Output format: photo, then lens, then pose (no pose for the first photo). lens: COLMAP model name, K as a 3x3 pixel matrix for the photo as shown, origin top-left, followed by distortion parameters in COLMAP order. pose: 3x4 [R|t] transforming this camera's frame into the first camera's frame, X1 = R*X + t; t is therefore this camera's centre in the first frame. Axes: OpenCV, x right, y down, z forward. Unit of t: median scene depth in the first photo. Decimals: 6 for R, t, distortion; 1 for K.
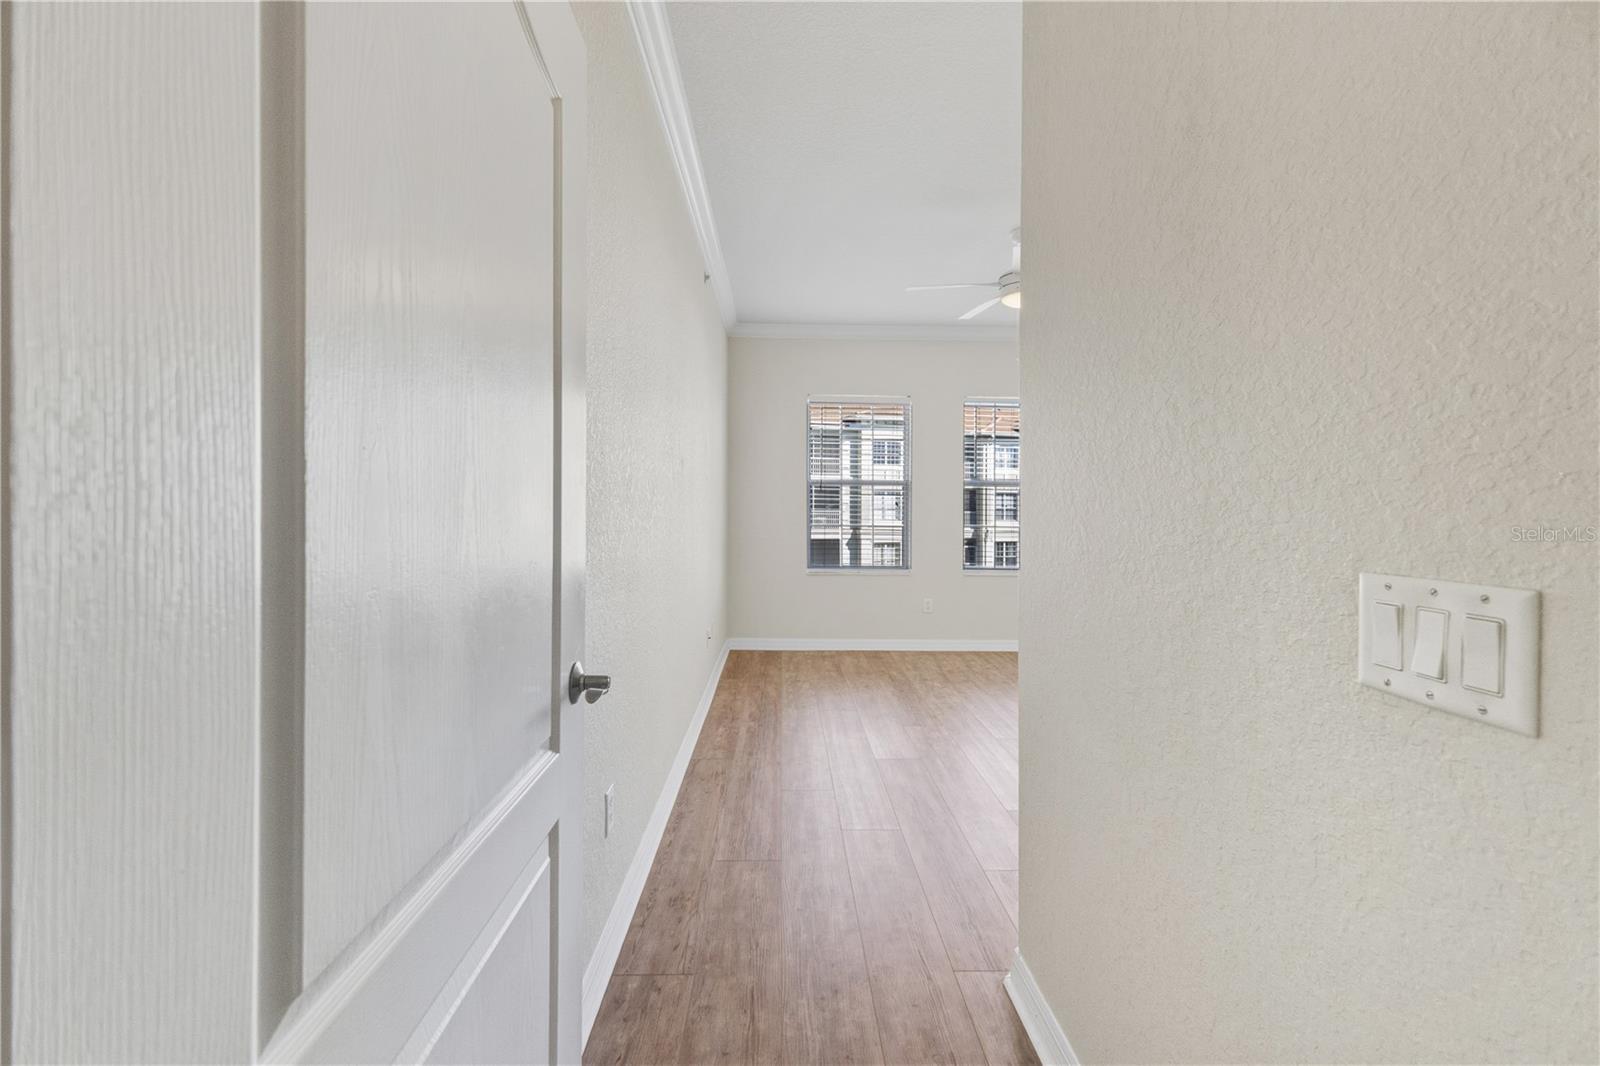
lens RADIAL K [[675.8, 0, 790.3], [0, 675.8, 513.2], [0, 0, 1]] dist [0.002579, -0.000221]
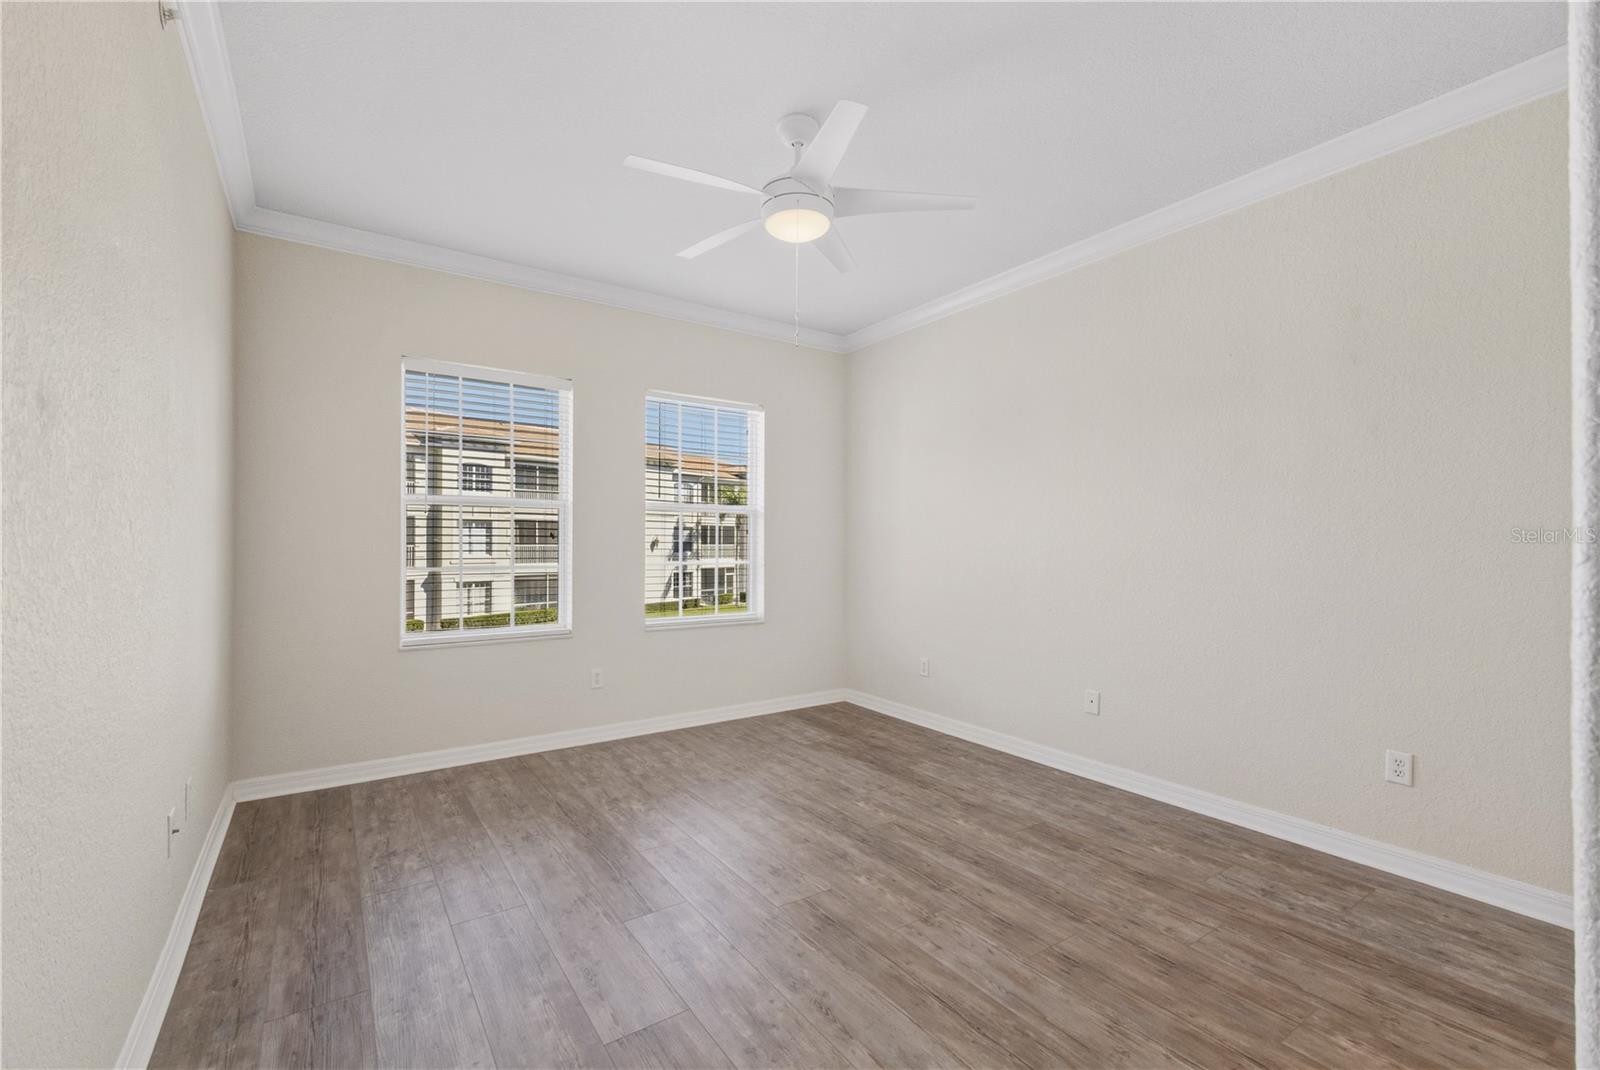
lens RADIAL K [[684.6, 0, 800.0], [0, 684.6, 535.0], [0, 0, 1]] dist [0.003111, 0.000142]
pose [[0.829449, -0.002768, 0.558576, -0.023964], [0.012010, 0.999845, -0.012880, -0.002871], [-0.558453, 0.017391, 0.829354, 0.323647]]
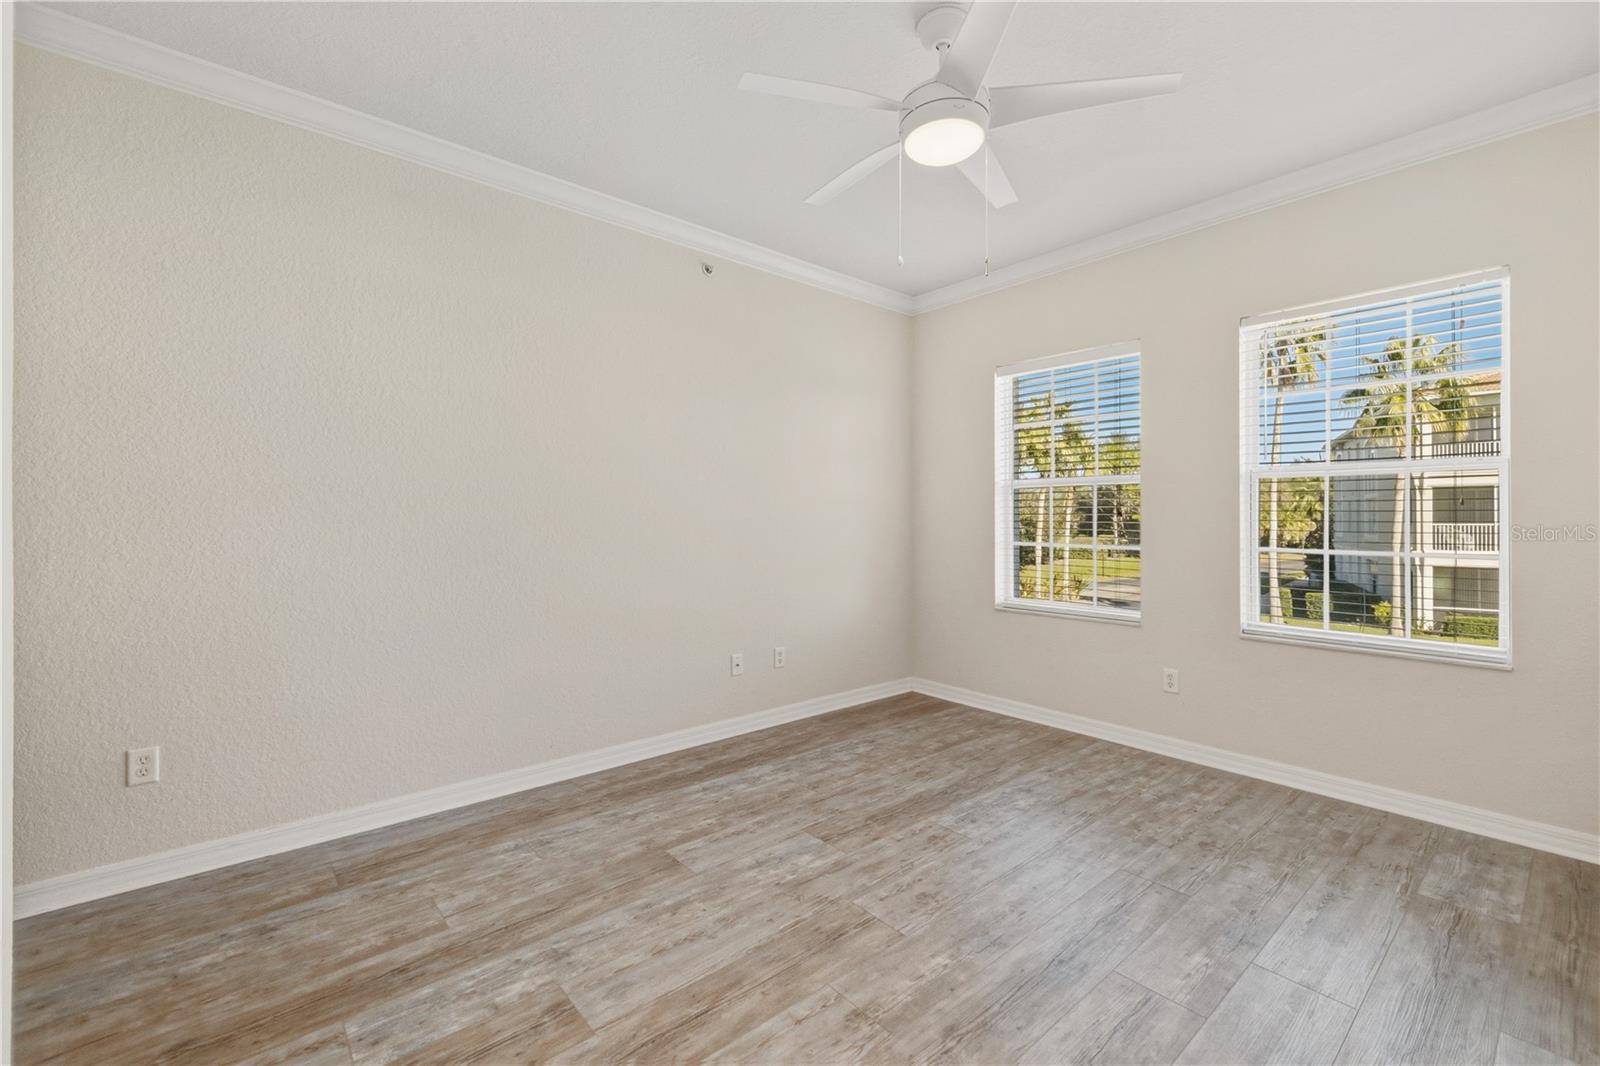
lens RADIAL K [[675.8, 0, 790.3], [0, 675.8, 513.2], [0, 0, 1]] dist [0.002579, -0.000221]
pose [[0.641773, -0.010257, -0.766826, 0.524092], [-0.004570, 0.999842, -0.017198, -0.001282], [0.766881, 0.014541, 0.641624, 0.404447]]
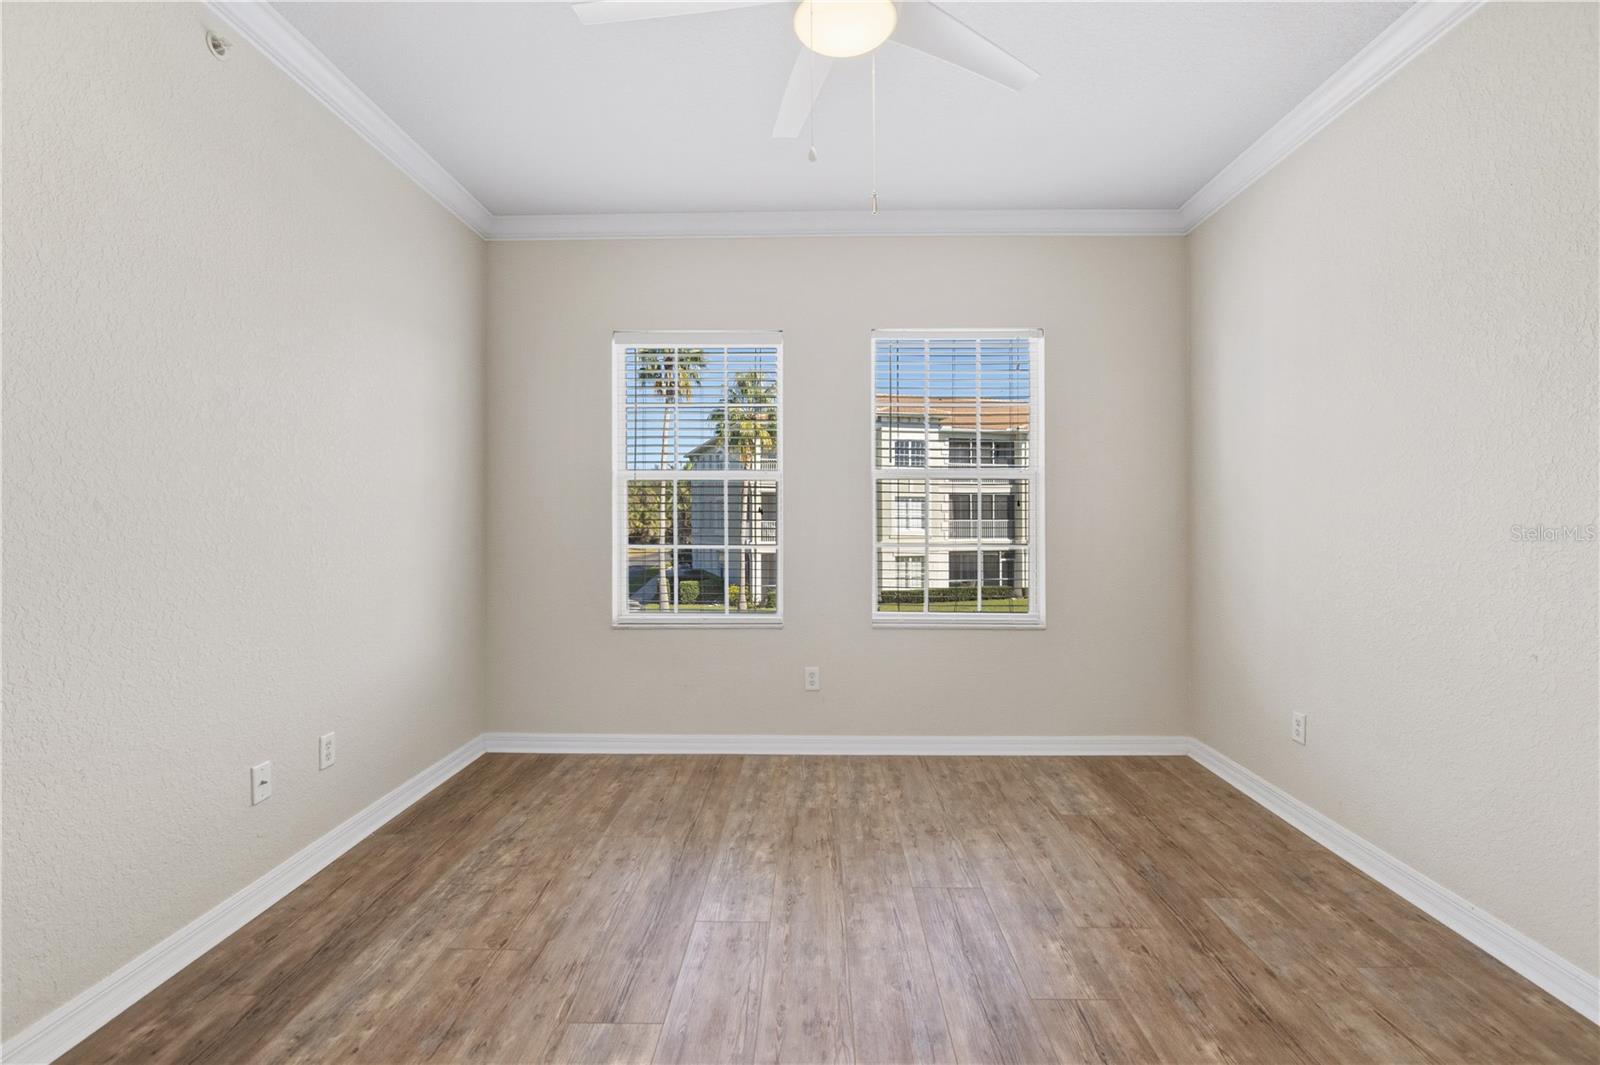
lens RADIAL K [[726.9, 0, 804.9], [0, 726.9, 512.9], [0, 0, 1]] dist [-0.008985, -0.004599]
pose [[0.999629, -0.009347, -0.025575, 0.250471], [0.008974, 0.999852, -0.014660, -0.001679], [0.025708, 0.014425, 0.999565, 0.406910]]
